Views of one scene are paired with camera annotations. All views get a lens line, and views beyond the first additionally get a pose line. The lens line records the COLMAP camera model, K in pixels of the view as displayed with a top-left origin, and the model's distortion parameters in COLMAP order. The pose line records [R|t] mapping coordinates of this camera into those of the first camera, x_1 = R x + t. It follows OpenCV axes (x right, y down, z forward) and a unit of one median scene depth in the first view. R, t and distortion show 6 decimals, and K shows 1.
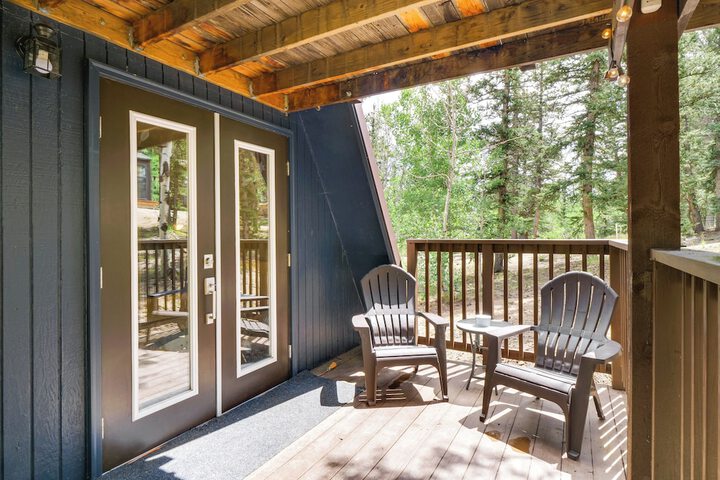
lens RADIAL K [[409.1, 0, 387.9], [0, 409.1, 239.3], [0, 0, 1]] dist [-0.004290, -0.001896]
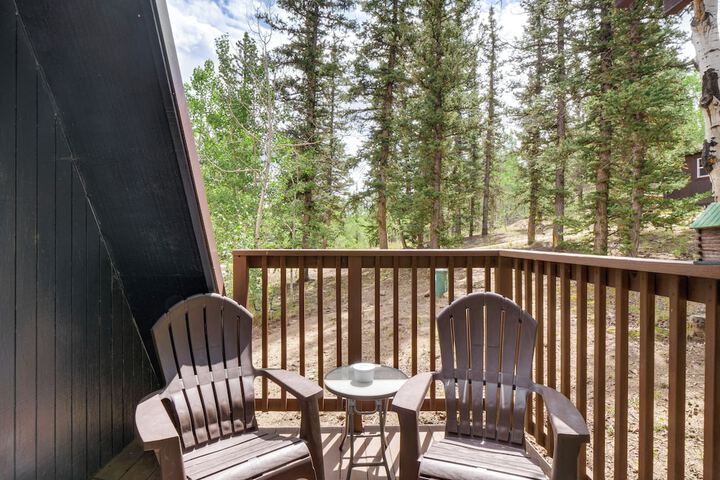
lens RADIAL K [[409.1, 0, 387.9], [0, 409.1, 239.3], [0, 0, 1]] dist [-0.004290, -0.001896]
pose [[0.883909, 0.005670, 0.467625, -0.043188], [0.002545, 0.999853, -0.016933, -0.005903], [-0.467652, 0.016157, 0.883765, 0.369530]]
